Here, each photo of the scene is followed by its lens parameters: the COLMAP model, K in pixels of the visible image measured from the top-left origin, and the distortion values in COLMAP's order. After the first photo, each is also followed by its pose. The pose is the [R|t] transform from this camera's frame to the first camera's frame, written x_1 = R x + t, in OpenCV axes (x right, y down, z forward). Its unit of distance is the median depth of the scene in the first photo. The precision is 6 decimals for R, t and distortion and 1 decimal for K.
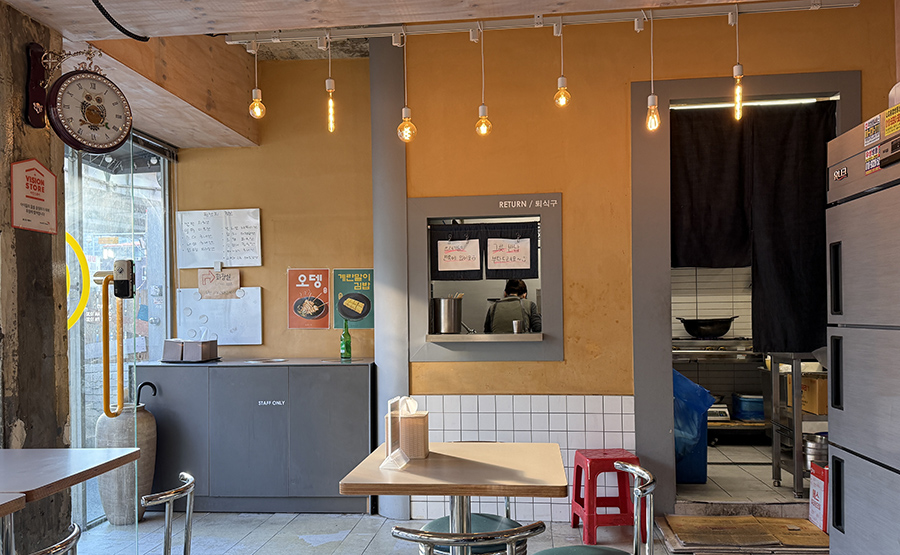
lens RADIAL K [[733.4, 0, 447.3], [0, 733.4, 315.5], [0, 0, 1]] dist [0.066922, -0.014821]
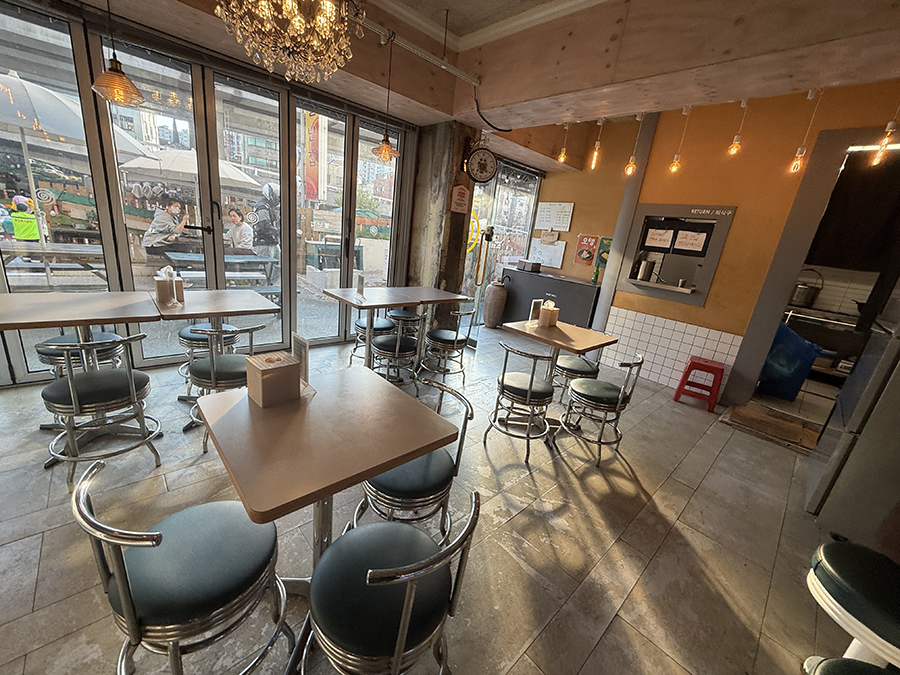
lens RADIAL K [[360.6, 0, 449.5], [0, 360.6, 337.7], [0, 0, 1]] dist [0.002131, 0.000266]
pose [[0.753476, 0.284783, -0.592598, 0.229886], [-0.131779, 0.948448, 0.288238, -0.037383], [0.644133, -0.139089, 0.752161, -0.056390]]
